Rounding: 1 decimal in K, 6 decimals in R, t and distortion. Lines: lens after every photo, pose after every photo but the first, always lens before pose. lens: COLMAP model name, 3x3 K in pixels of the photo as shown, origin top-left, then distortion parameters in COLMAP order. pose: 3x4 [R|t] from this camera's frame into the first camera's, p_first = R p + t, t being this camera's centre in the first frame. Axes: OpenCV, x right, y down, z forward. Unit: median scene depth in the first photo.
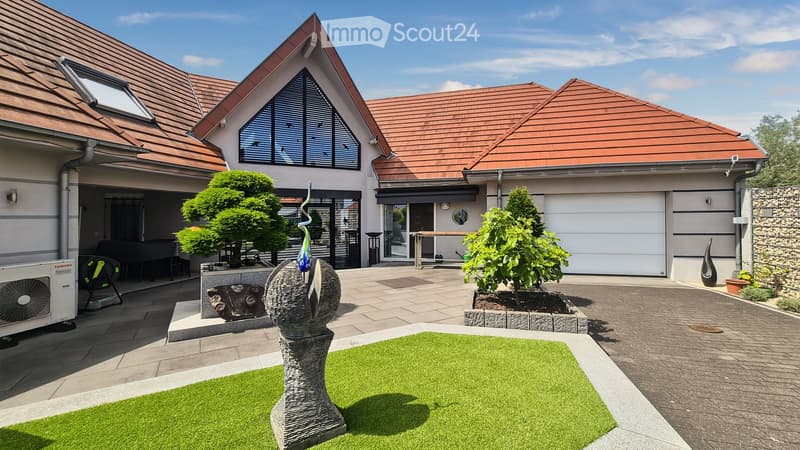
lens RADIAL K [[335.0, 0, 400.0], [0, 335.0, 225.0], [0, 0, 1]] dist [-0.001136, 0.000489]
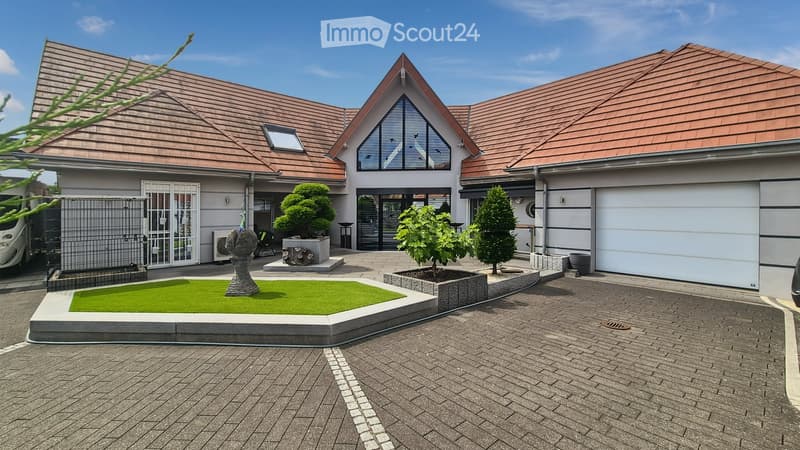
lens RADIAL K [[335.0, 0, 400.0], [0, 335.0, 225.0], [0, 0, 1]] dist [-0.001136, 0.000489]
pose [[0.831581, 0.034732, -0.554316, 0.529728], [-0.018952, 0.999236, 0.034177, -0.008461], [0.555080, -0.017915, 0.831604, -0.112037]]
